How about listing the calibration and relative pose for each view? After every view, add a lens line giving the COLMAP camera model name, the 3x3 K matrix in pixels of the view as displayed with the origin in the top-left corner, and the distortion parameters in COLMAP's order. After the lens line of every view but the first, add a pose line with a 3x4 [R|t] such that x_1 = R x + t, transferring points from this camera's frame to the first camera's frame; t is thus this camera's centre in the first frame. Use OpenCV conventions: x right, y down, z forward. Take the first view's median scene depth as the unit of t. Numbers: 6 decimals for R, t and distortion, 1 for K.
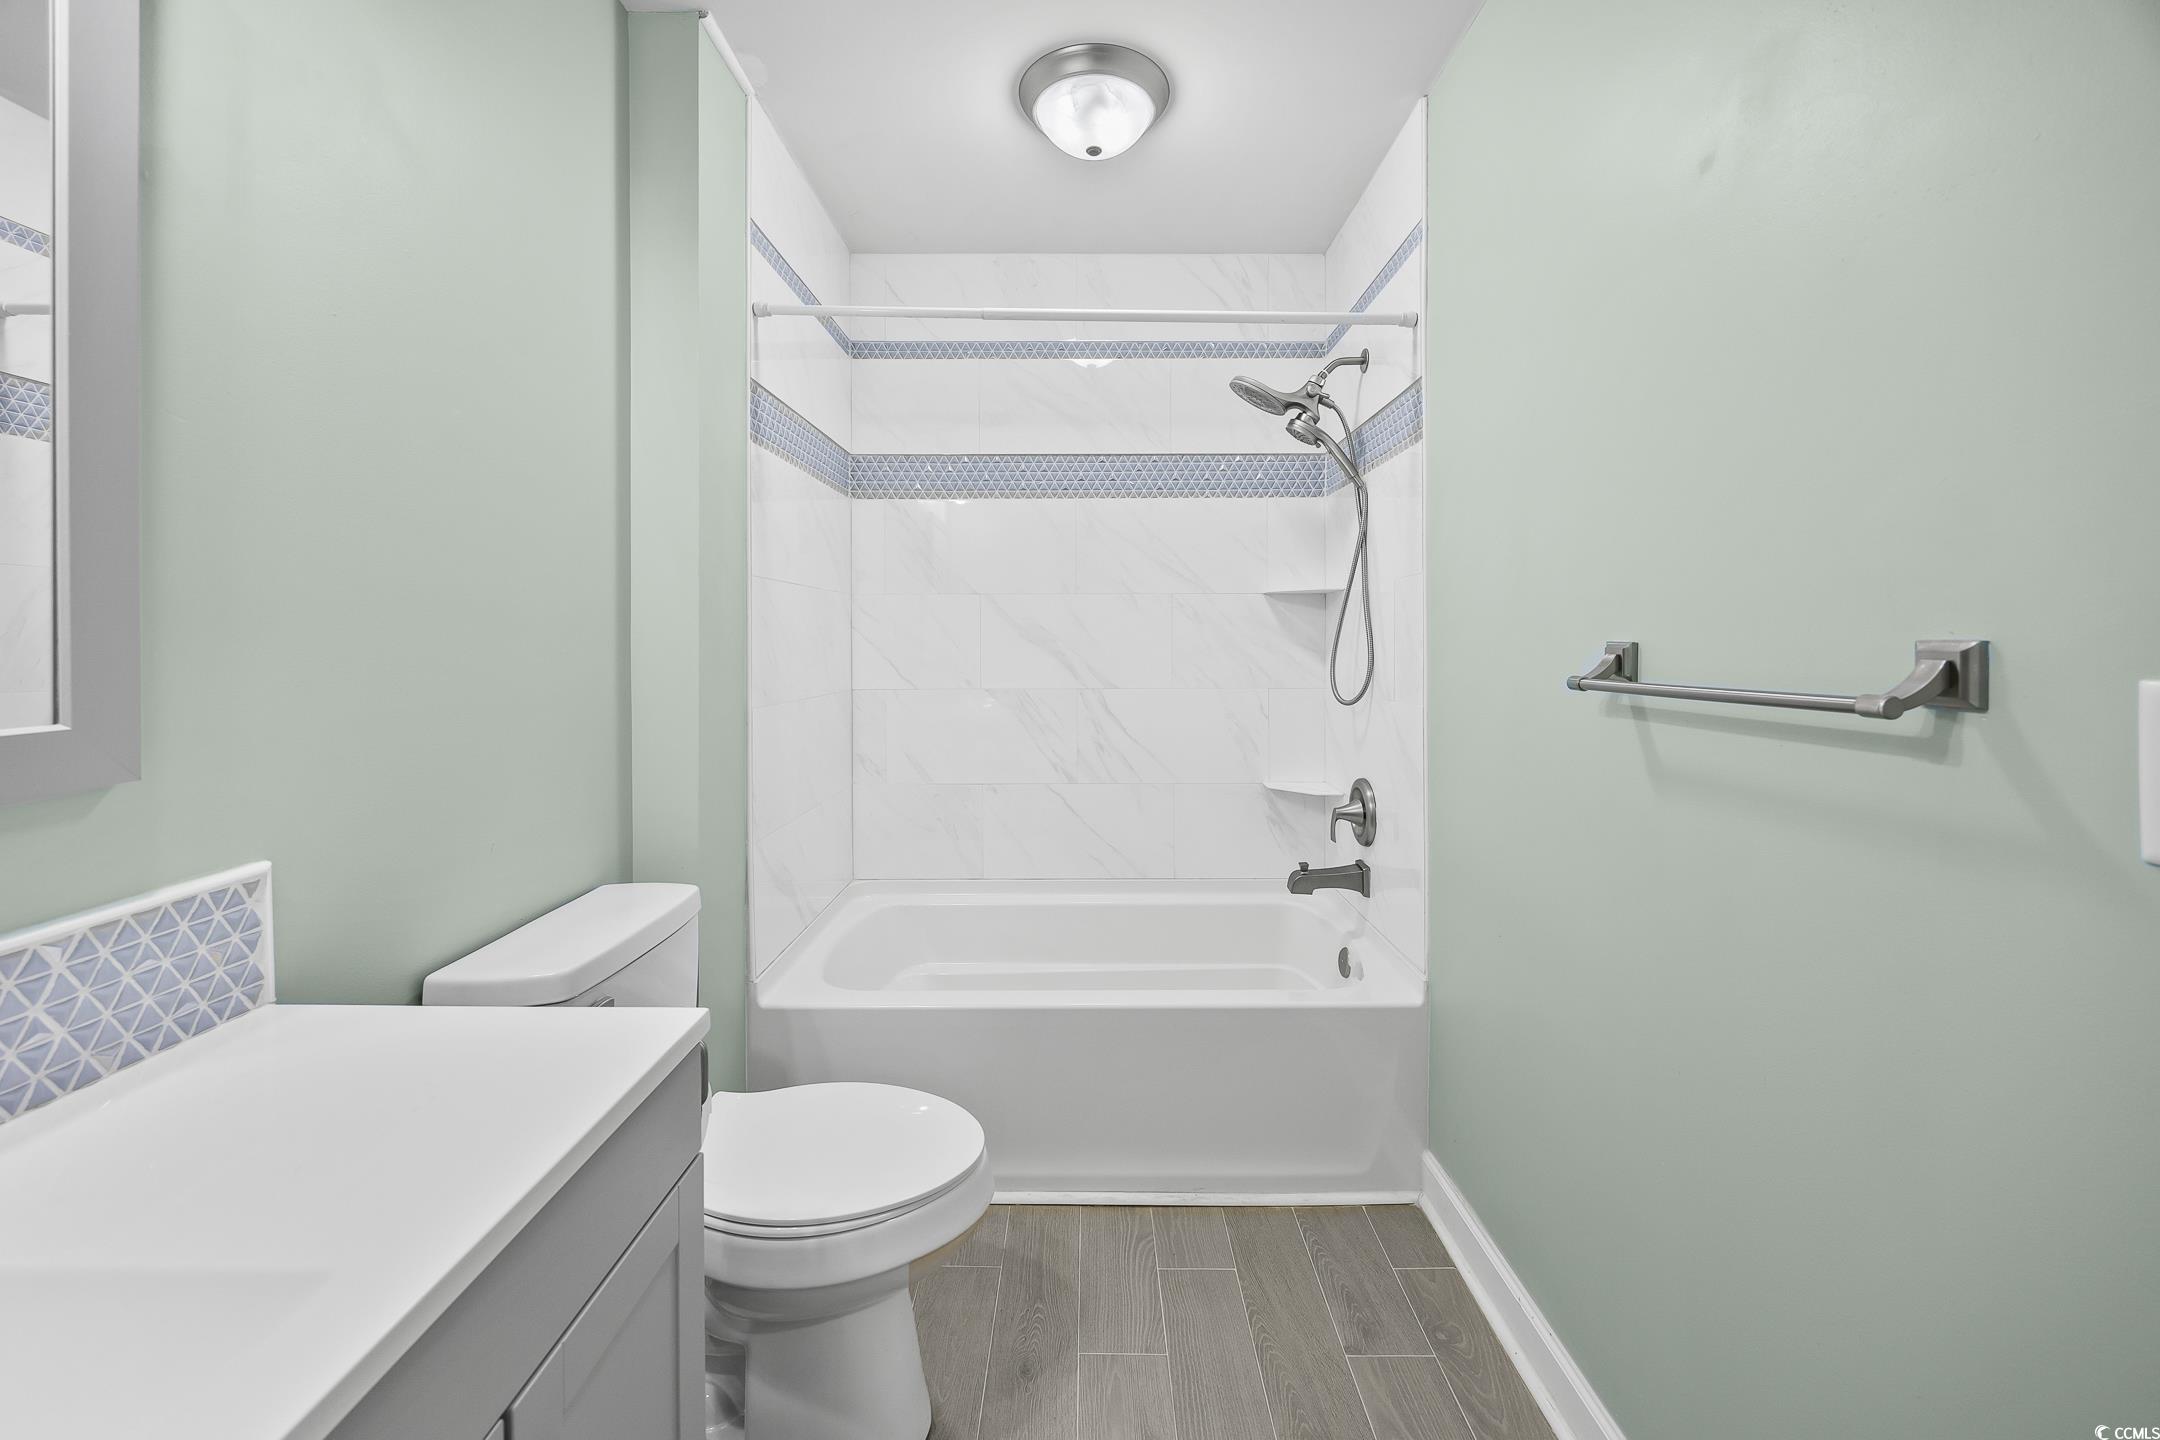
lens RADIAL K [[858.4, 0, 1086.4], [0, 858.4, 645.4], [0, 0, 1]] dist [0.000075, 0.000144]
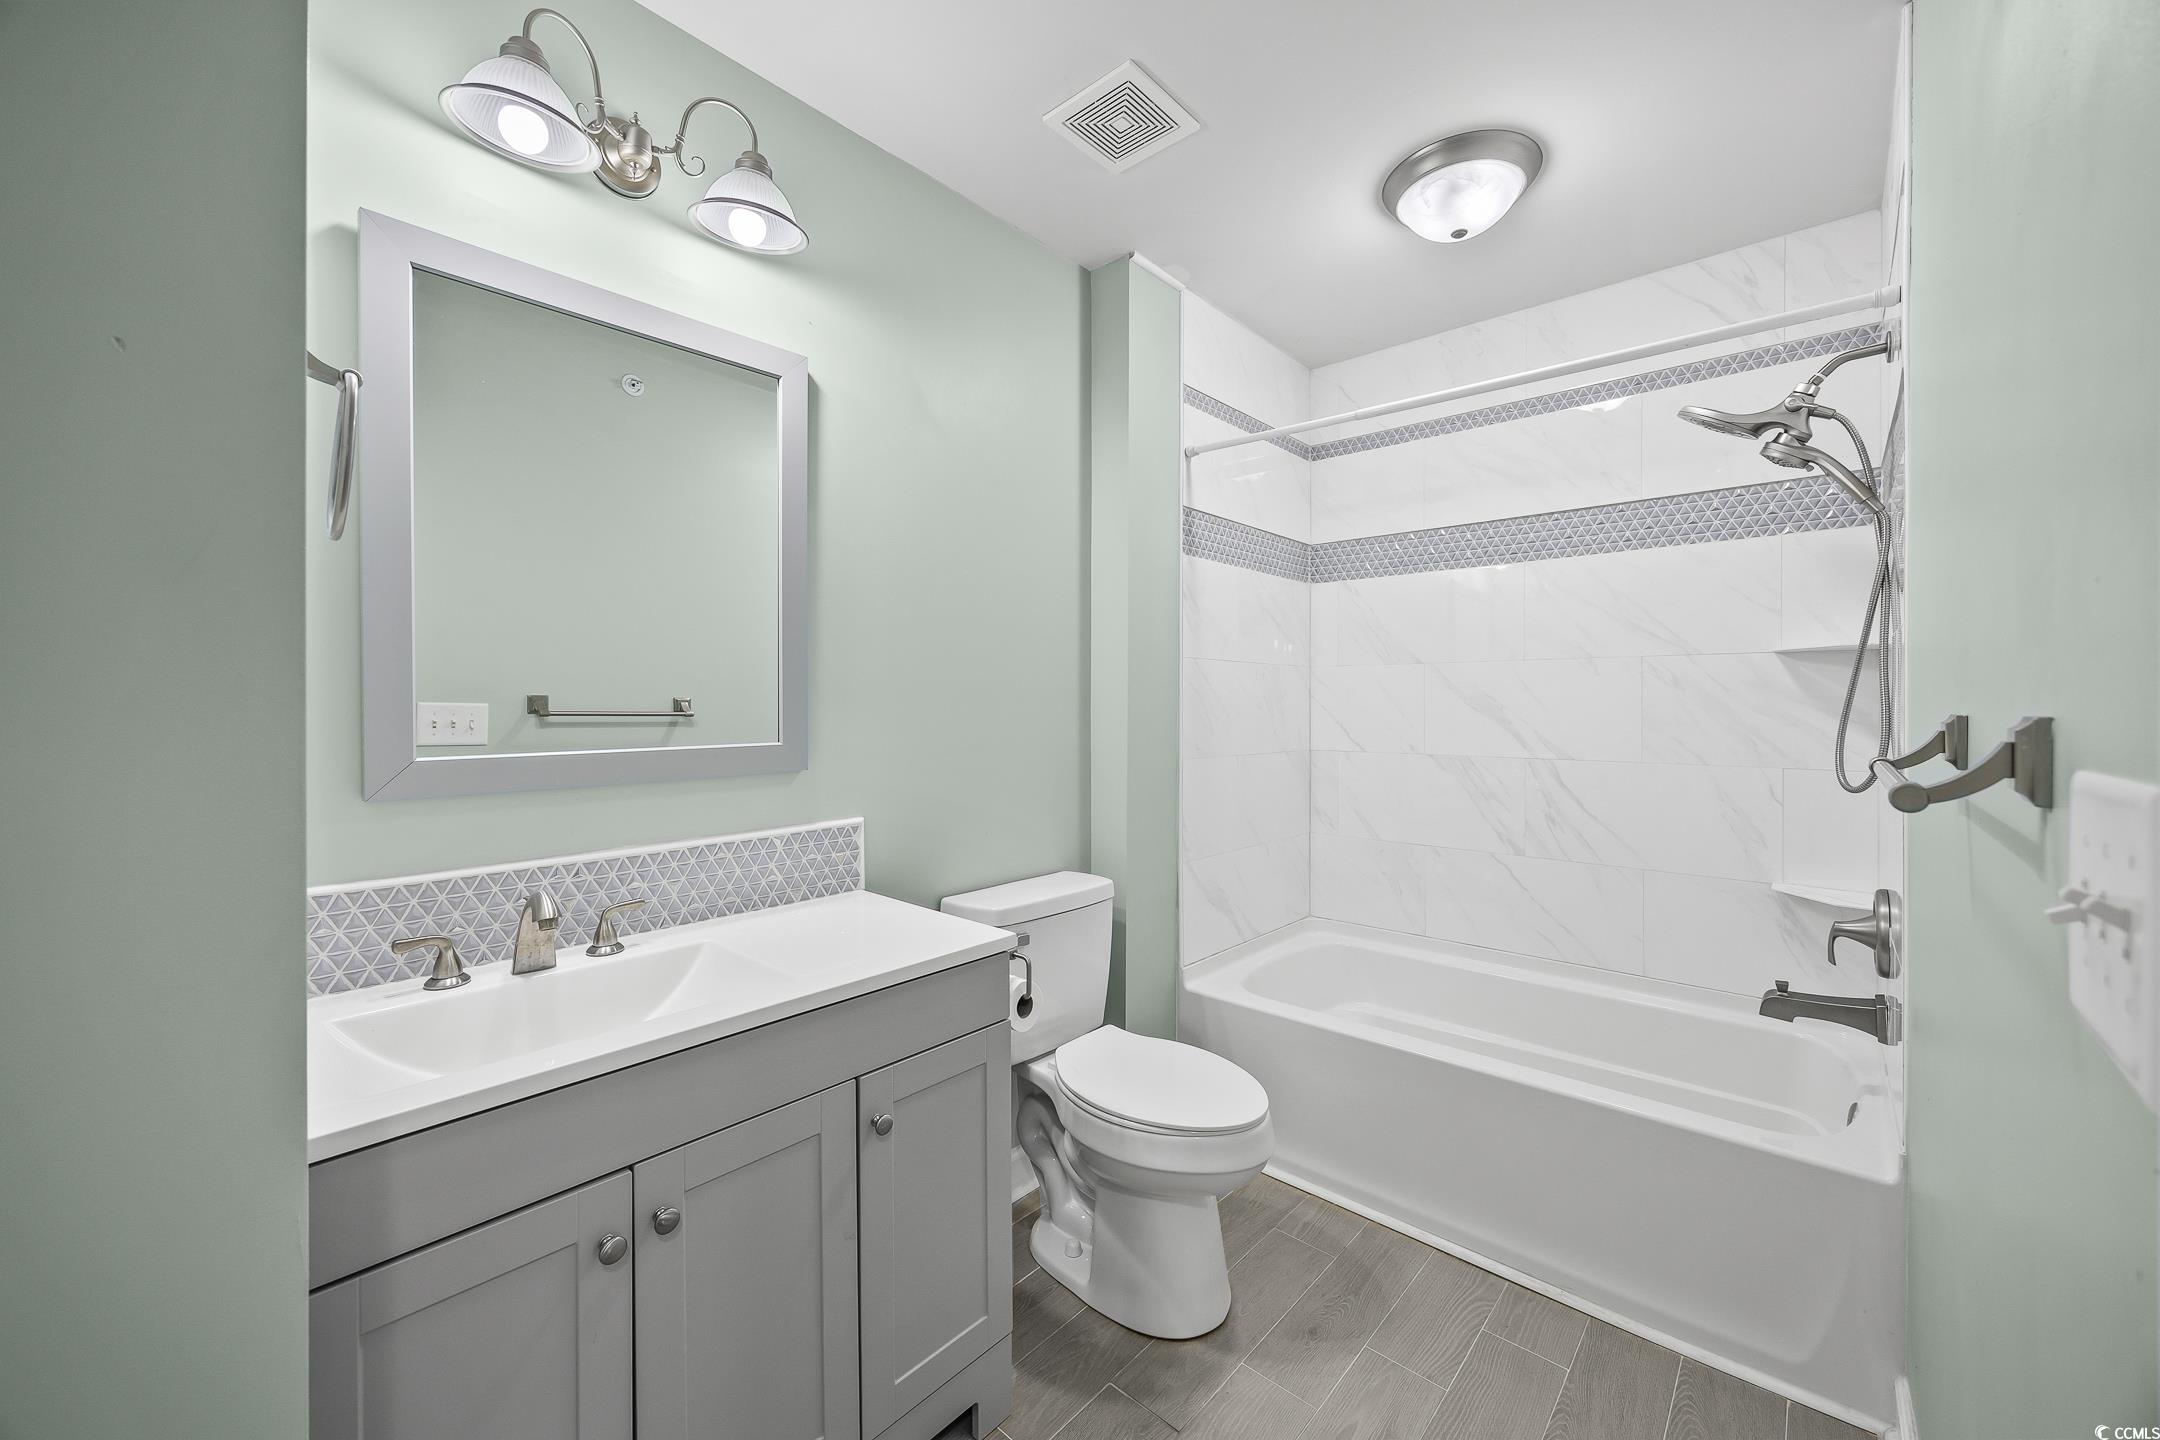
lens RADIAL K [[833.9, 0, 1085.6], [0, 833.9, 711.6], [0, 0, 1]] dist [0.000514, 0.000073]
pose [[0.746342, 0.009270, -0.665498, 0.332365], [-0.008792, 0.999953, 0.004069, -0.001995], [0.665505, 0.002815, 0.746388, -0.043115]]
